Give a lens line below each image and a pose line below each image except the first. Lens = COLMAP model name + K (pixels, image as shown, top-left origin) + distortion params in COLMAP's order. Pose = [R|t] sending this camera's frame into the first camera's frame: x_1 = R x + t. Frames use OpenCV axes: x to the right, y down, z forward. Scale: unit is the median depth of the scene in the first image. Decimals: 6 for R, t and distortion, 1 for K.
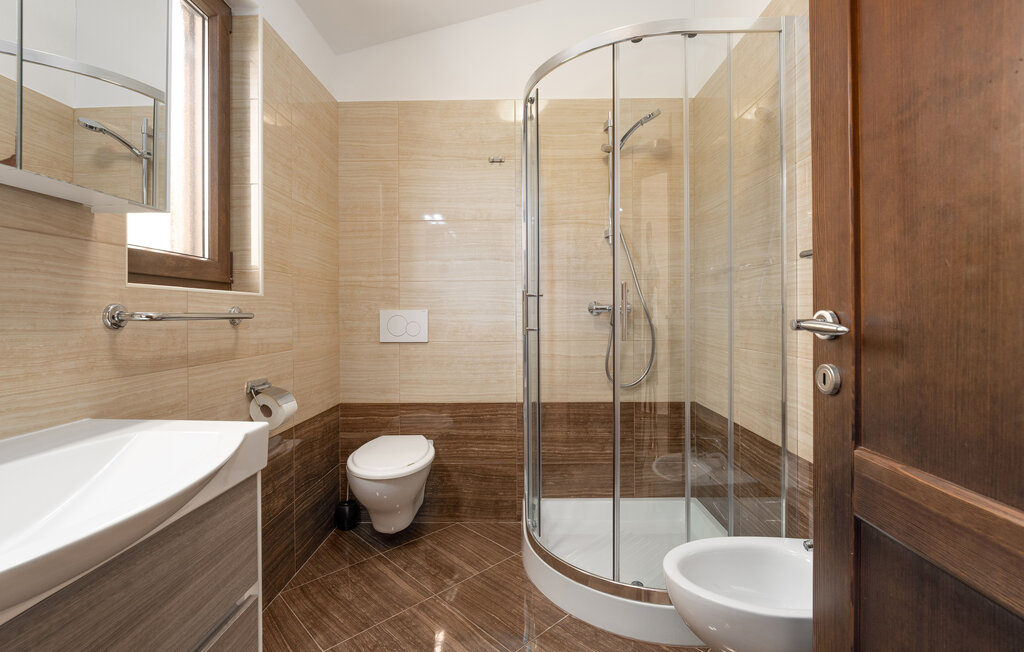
lens RADIAL K [[450.1, 0, 523.8], [0, 450.1, 307.3], [0, 0, 1]] dist [-0.001233, -0.002575]
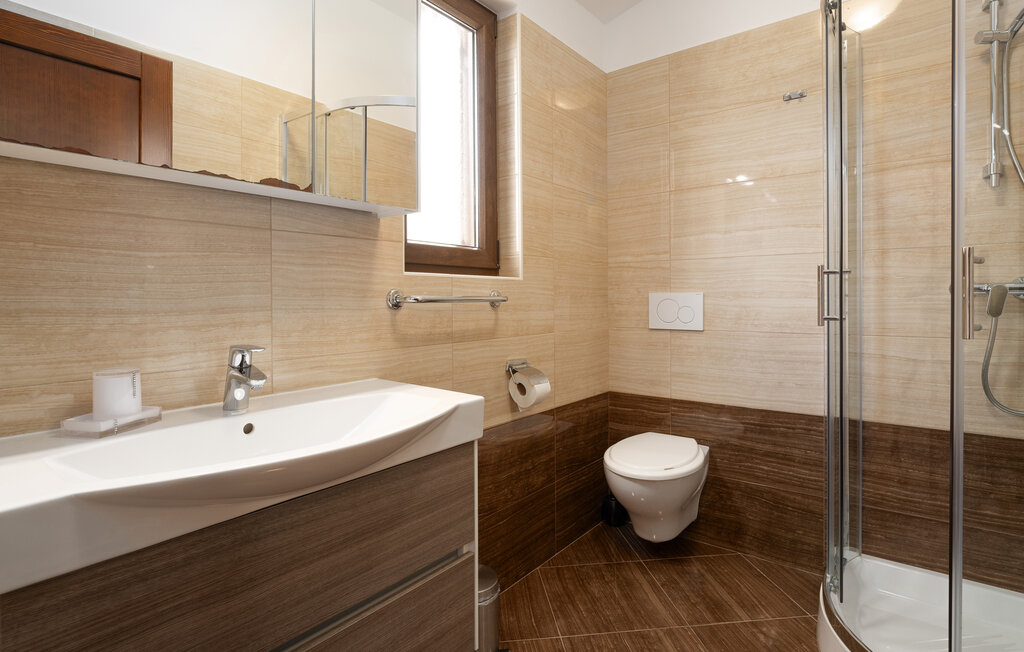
lens RADIAL K [[510.0, 0, 517.3], [0, 510.0, 294.2], [0, 0, 1]] dist [0.004880, -0.000815]
pose [[0.808059, -0.003189, -0.589093, 0.097050], [0.008260, 0.999948, 0.005917, 0.000438], [0.589044, -0.009648, 0.808044, 0.024482]]
